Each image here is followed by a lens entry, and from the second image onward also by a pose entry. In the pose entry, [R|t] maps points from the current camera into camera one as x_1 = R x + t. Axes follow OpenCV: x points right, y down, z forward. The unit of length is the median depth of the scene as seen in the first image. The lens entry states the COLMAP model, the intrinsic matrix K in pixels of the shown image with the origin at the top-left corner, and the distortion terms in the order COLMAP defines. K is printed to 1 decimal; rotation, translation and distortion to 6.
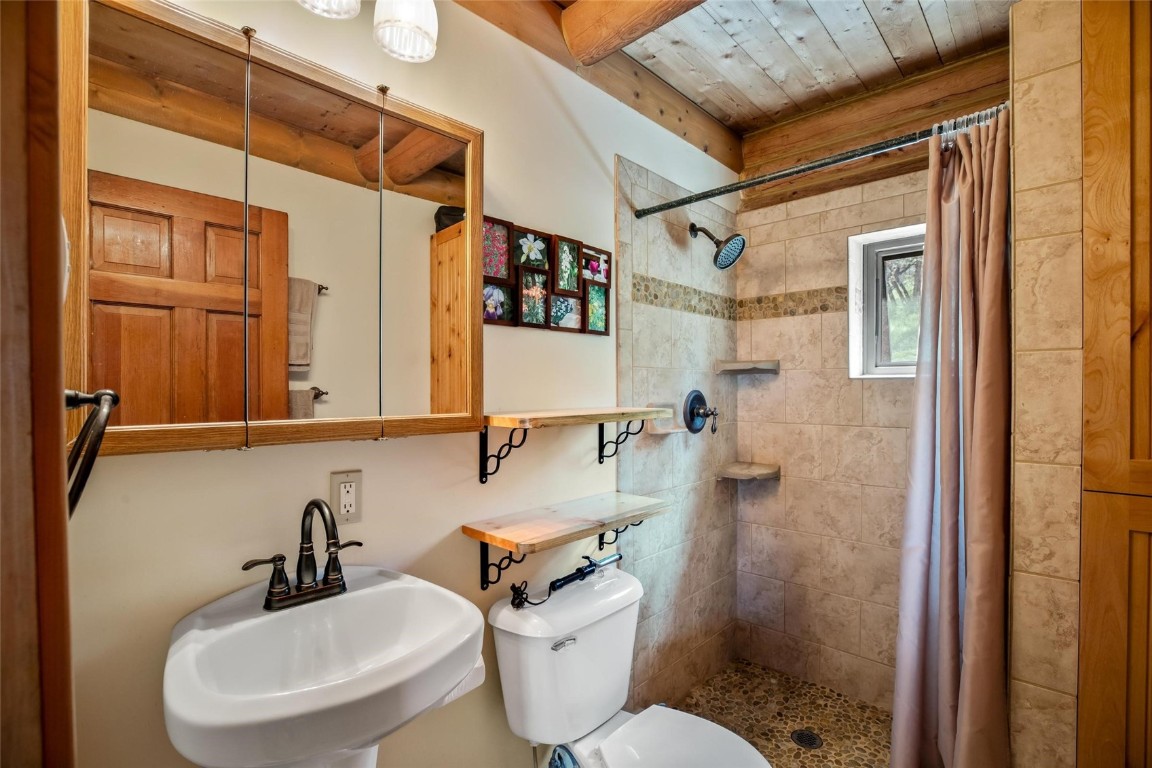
lens RADIAL K [[528.1, 0, 575.5], [0, 528.1, 389.5], [0, 0, 1]] dist [-0.043051, 0.012036]
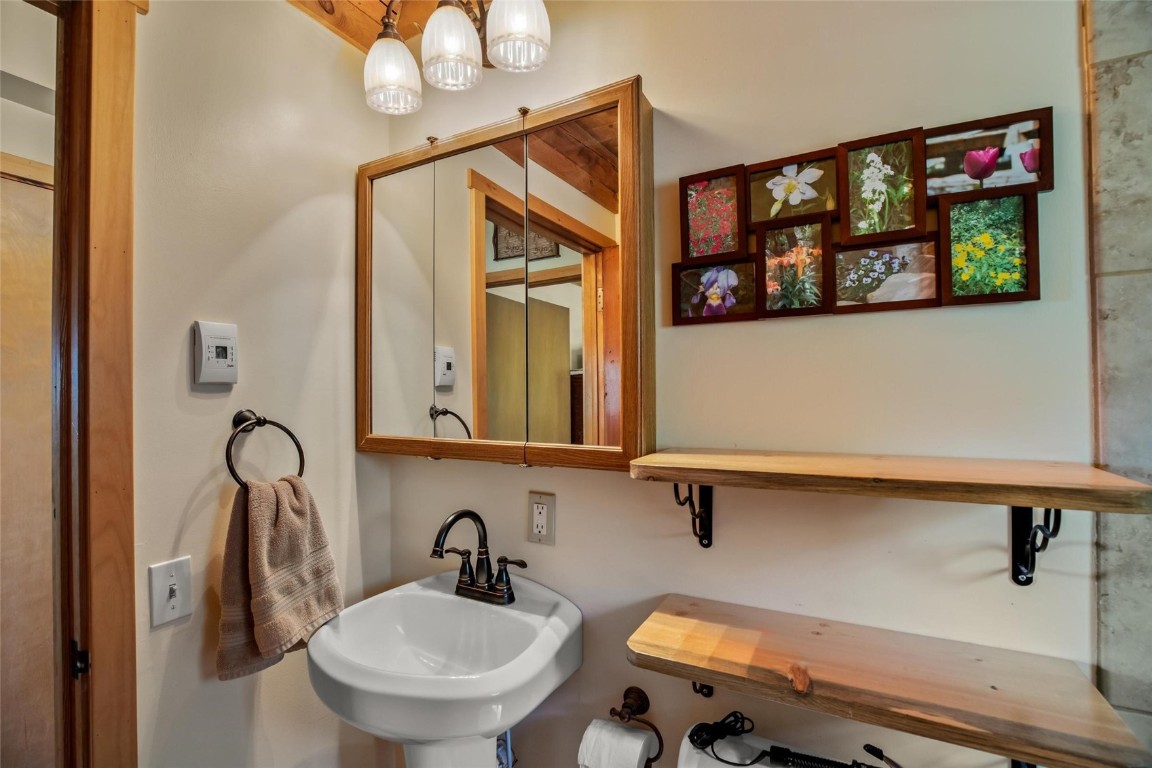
lens RADIAL K [[528.1, 0, 577.5], [0, 528.1, 385.4], [0, 0, 1]] dist [-0.043051, 0.012036]
pose [[0.260469, -0.015393, -0.965360, 0.431840], [0.003908, 0.999882, -0.014889, -0.028473], [0.965474, 0.000105, 0.260498, 0.594738]]
